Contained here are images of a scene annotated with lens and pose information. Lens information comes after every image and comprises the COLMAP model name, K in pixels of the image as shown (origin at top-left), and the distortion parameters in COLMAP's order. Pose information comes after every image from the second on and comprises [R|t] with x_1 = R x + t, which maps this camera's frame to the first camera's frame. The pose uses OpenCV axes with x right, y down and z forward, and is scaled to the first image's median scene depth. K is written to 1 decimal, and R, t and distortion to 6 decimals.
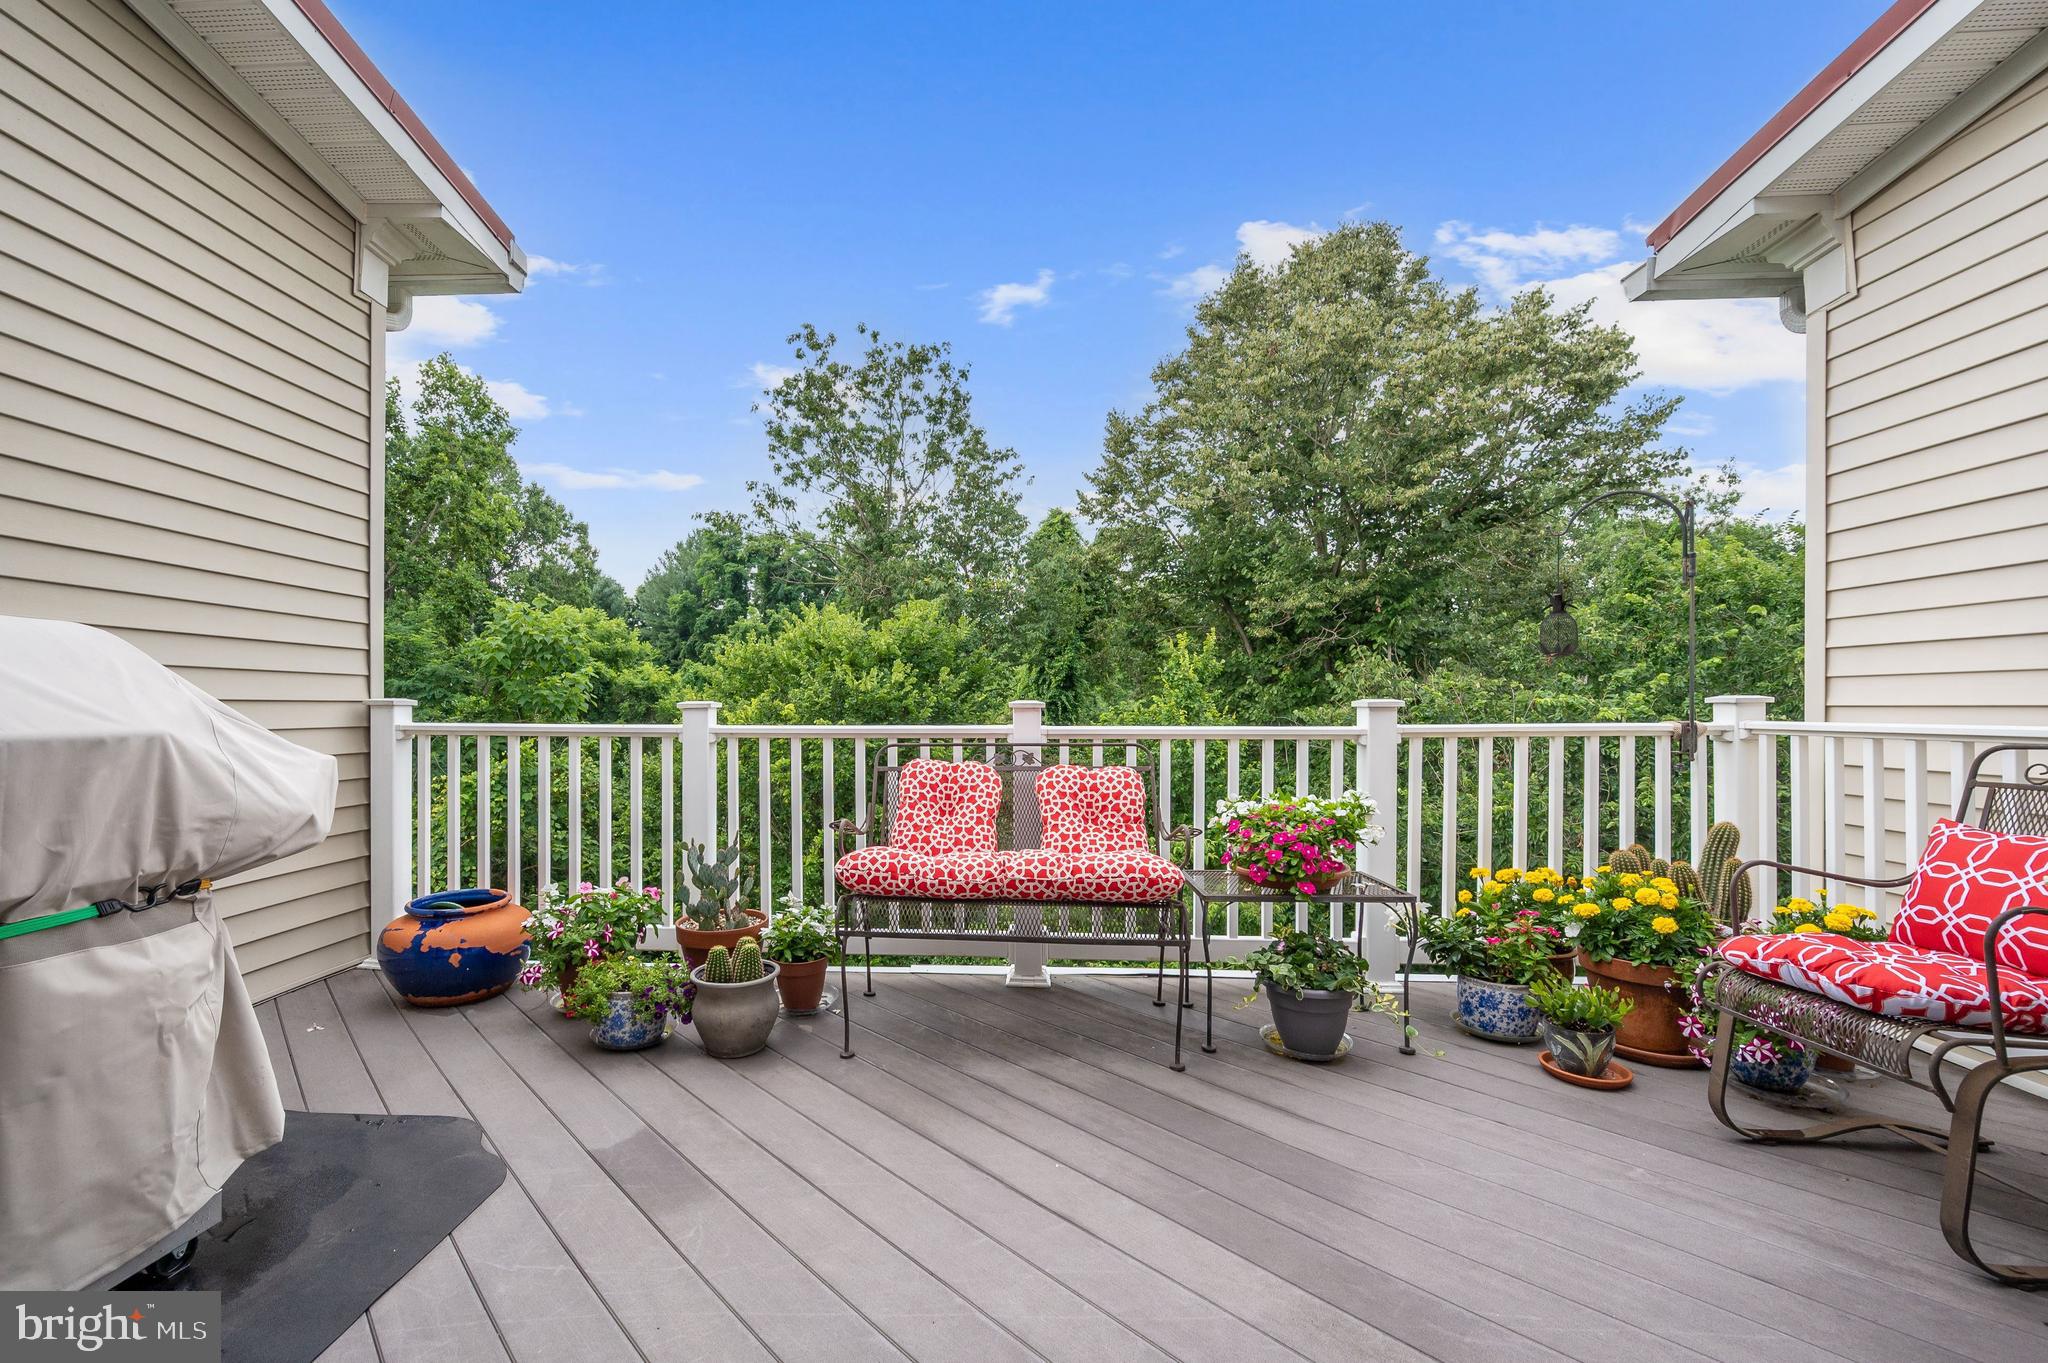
lens RADIAL K [[853.8, 0, 939.5], [0, 853.8, 695.5], [0, 0, 1]] dist [-0.003183, 0.000300]
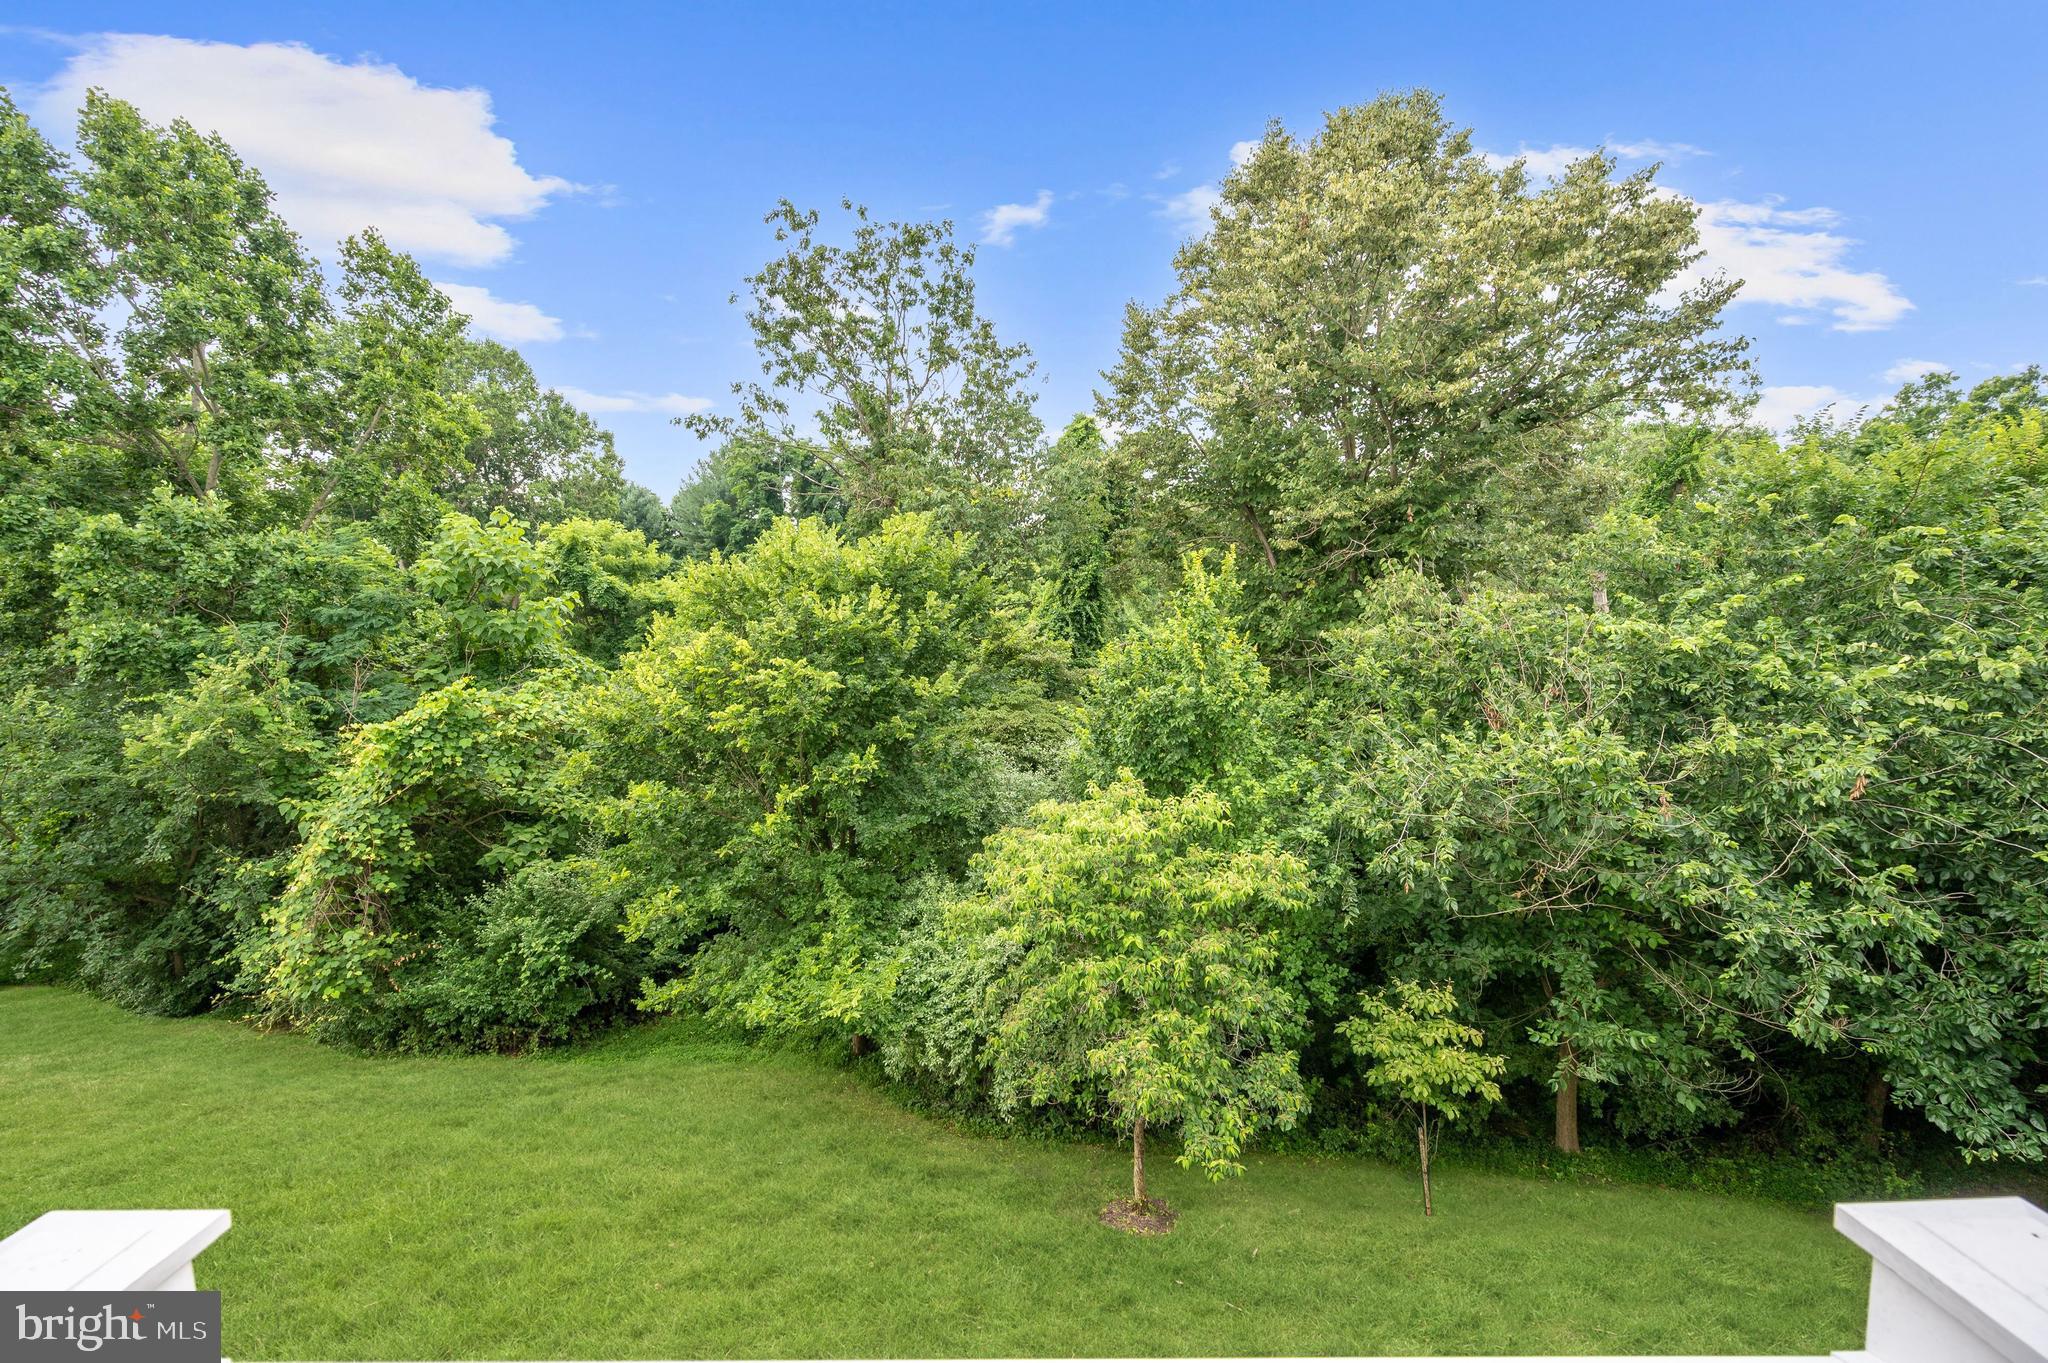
lens RADIAL K [[806.8, 0, 1024.1], [0, 806.8, 667.7], [0, 0, 1]] dist [-0.003188, 0.000746]
pose [[0.998658, -0.017696, 0.048681, 0.042074], [0.013448, 0.996184, 0.086236, -0.017850], [-0.050021, -0.085466, 0.995085, 0.115158]]
